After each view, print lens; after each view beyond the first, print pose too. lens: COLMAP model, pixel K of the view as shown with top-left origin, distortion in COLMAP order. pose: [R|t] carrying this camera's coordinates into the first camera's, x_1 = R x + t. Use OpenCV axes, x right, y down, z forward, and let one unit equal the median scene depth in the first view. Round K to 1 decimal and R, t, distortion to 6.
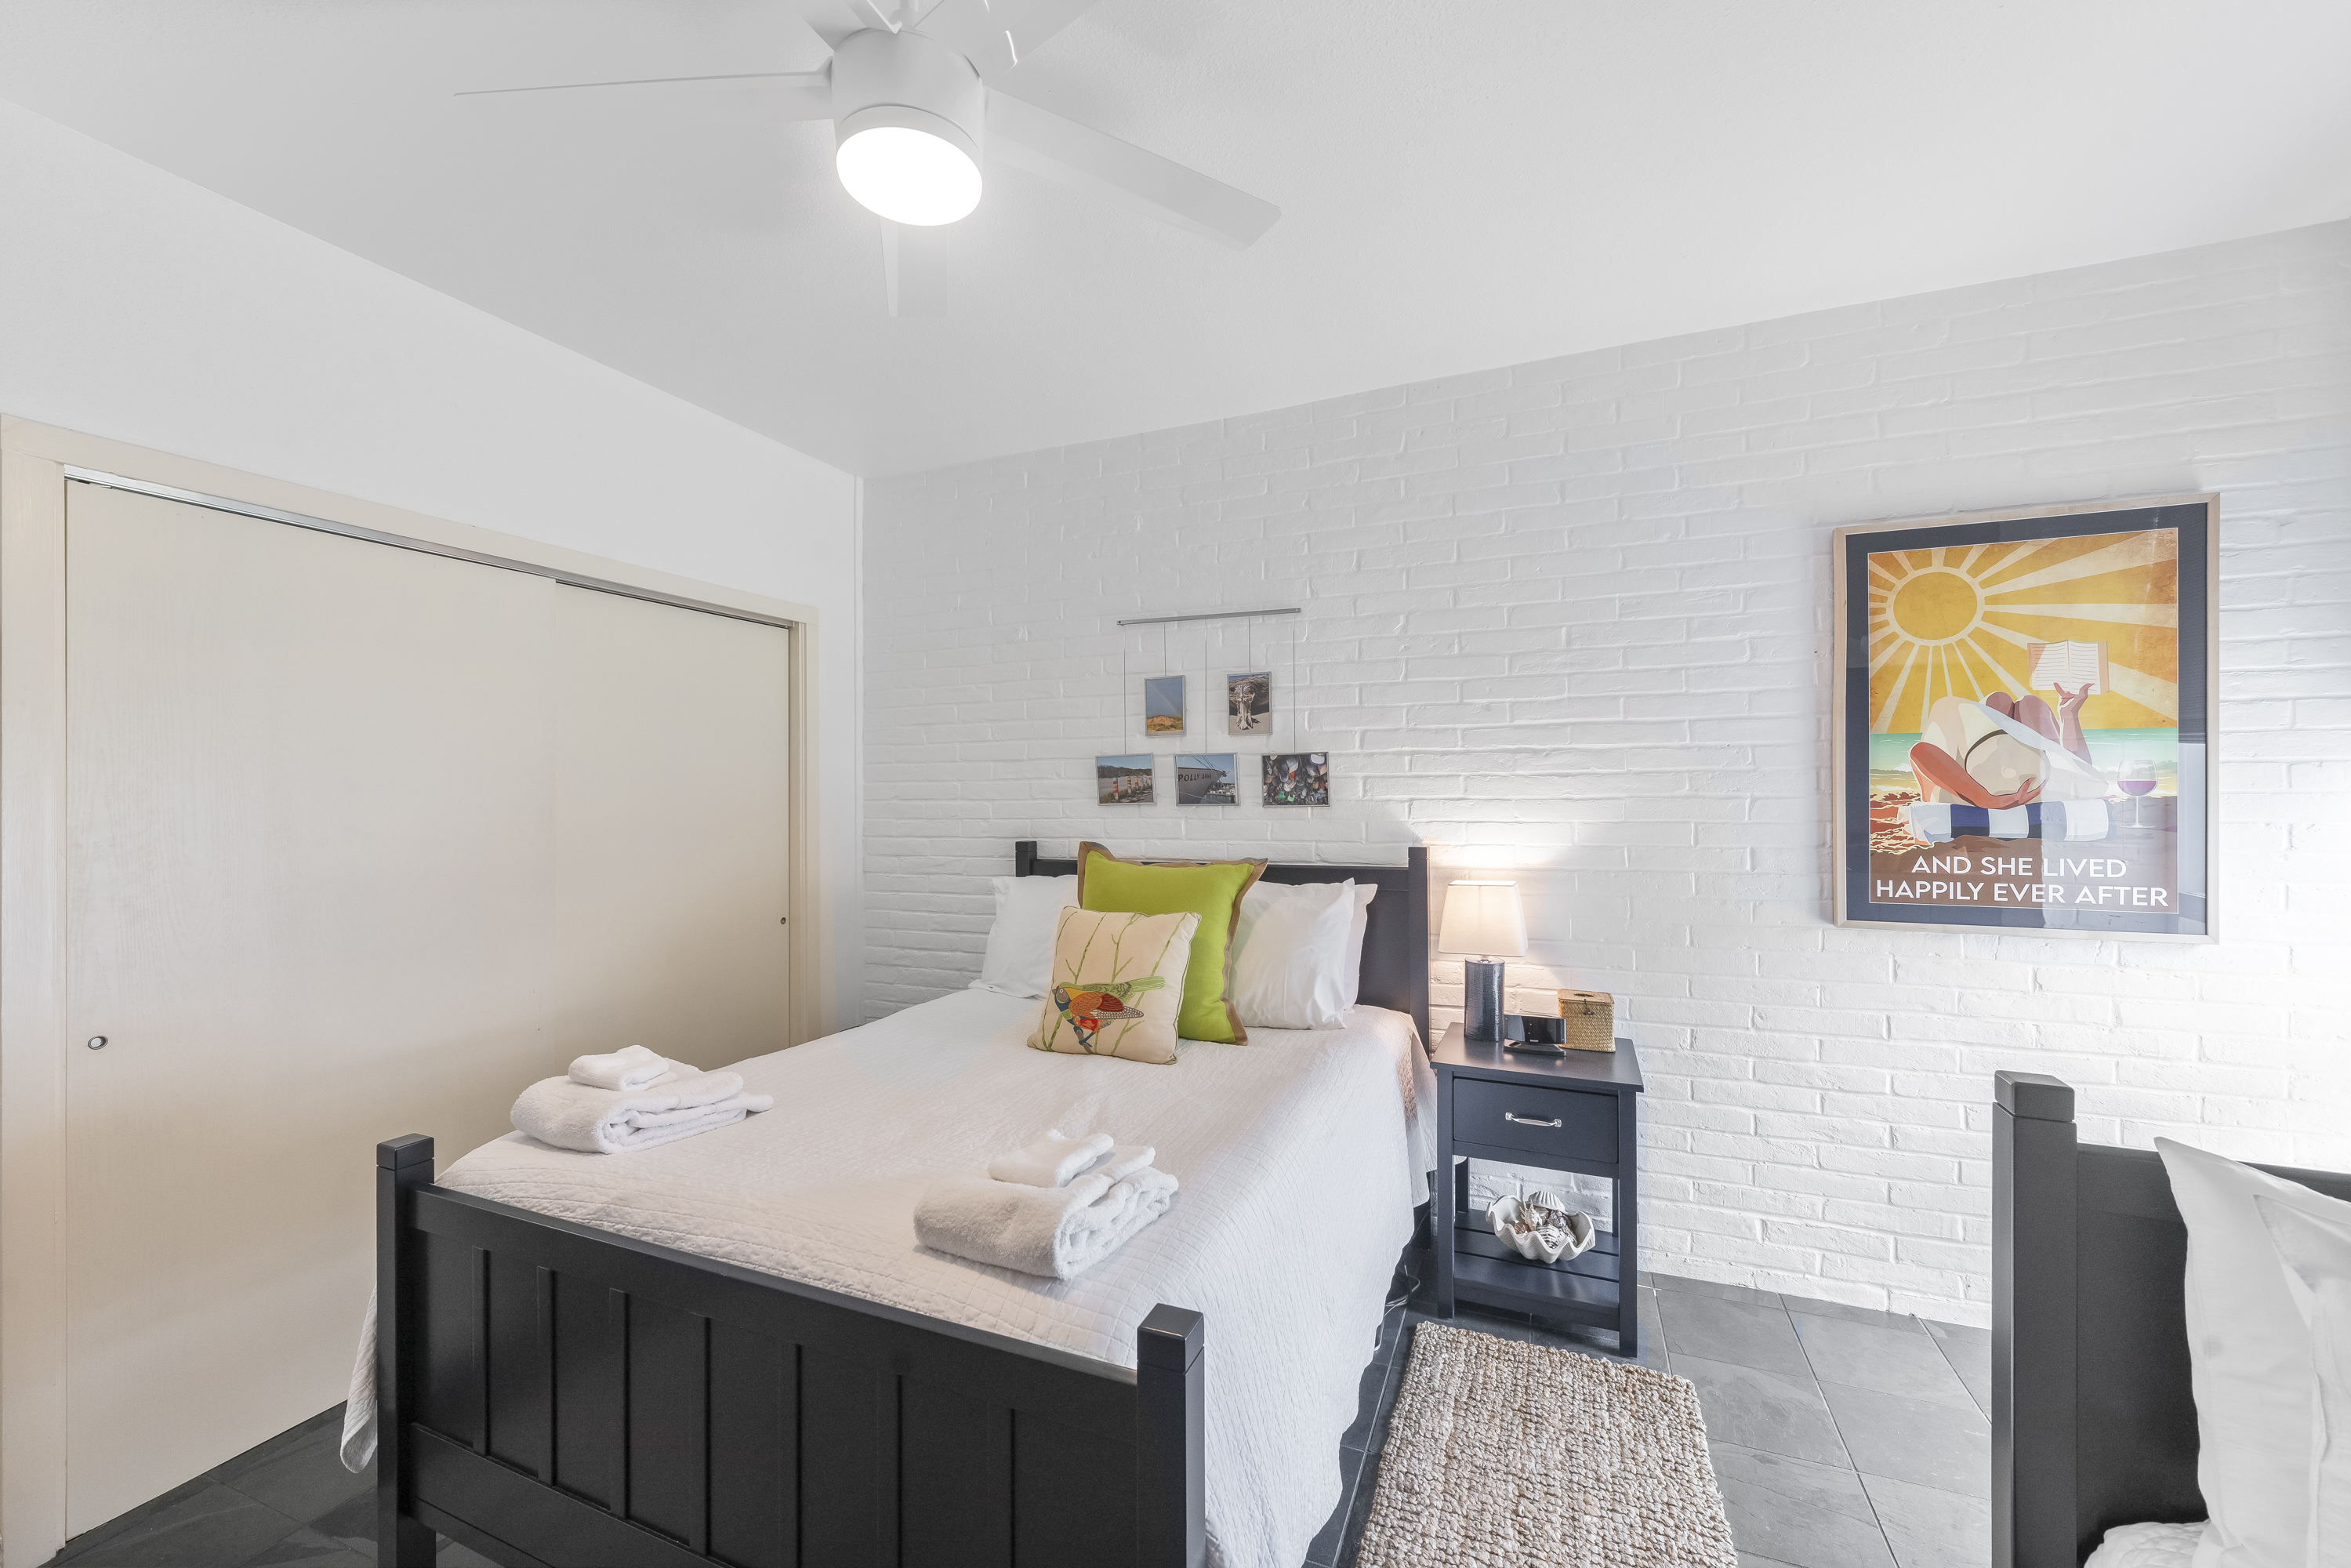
lens RADIAL K [[921.0, 0, 1201.5], [0, 921.0, 790.6], [0, 0, 1]] dist [0.002535, -0.000006]
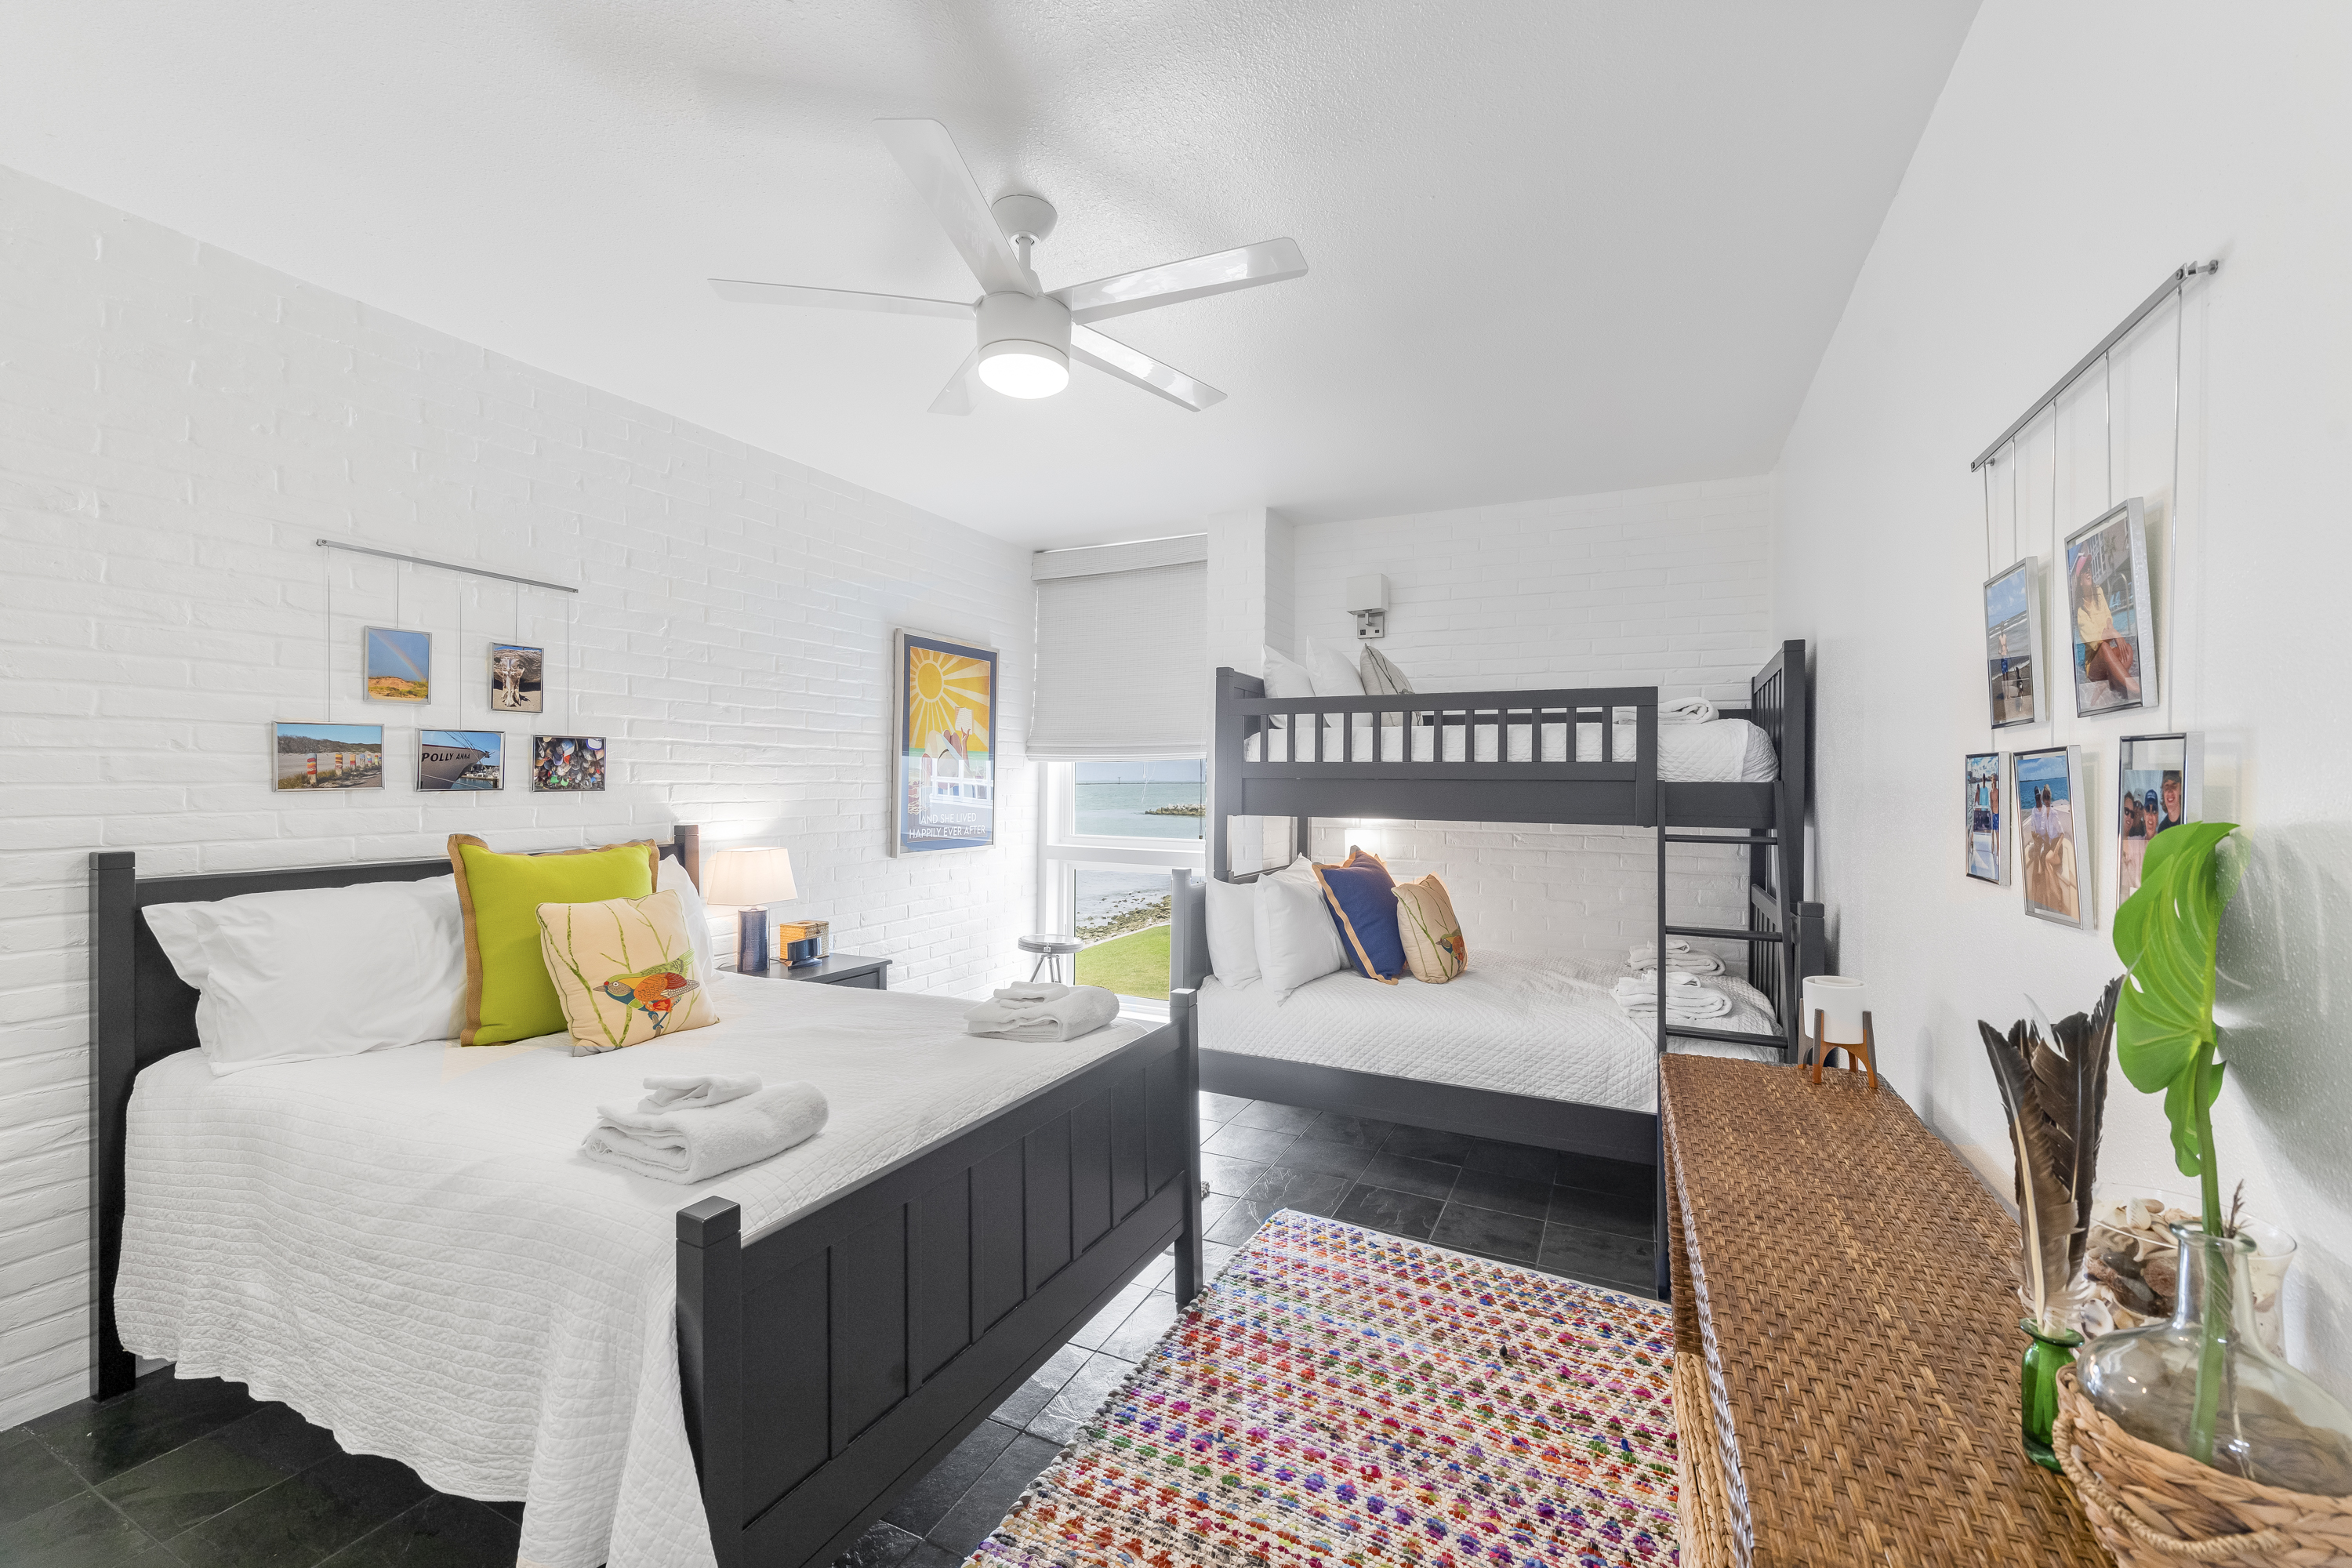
lens RADIAL K [[921.3, 0, 1193.0], [0, 921.3, 795.0], [0, 0, 1]] dist [0.002535, -0.000006]
pose [[0.064056, -0.007763, 0.997916, -0.831343], [-0.002893, 0.999964, 0.007965, 0.011774], [-0.997942, -0.003397, 0.064032, 0.278412]]
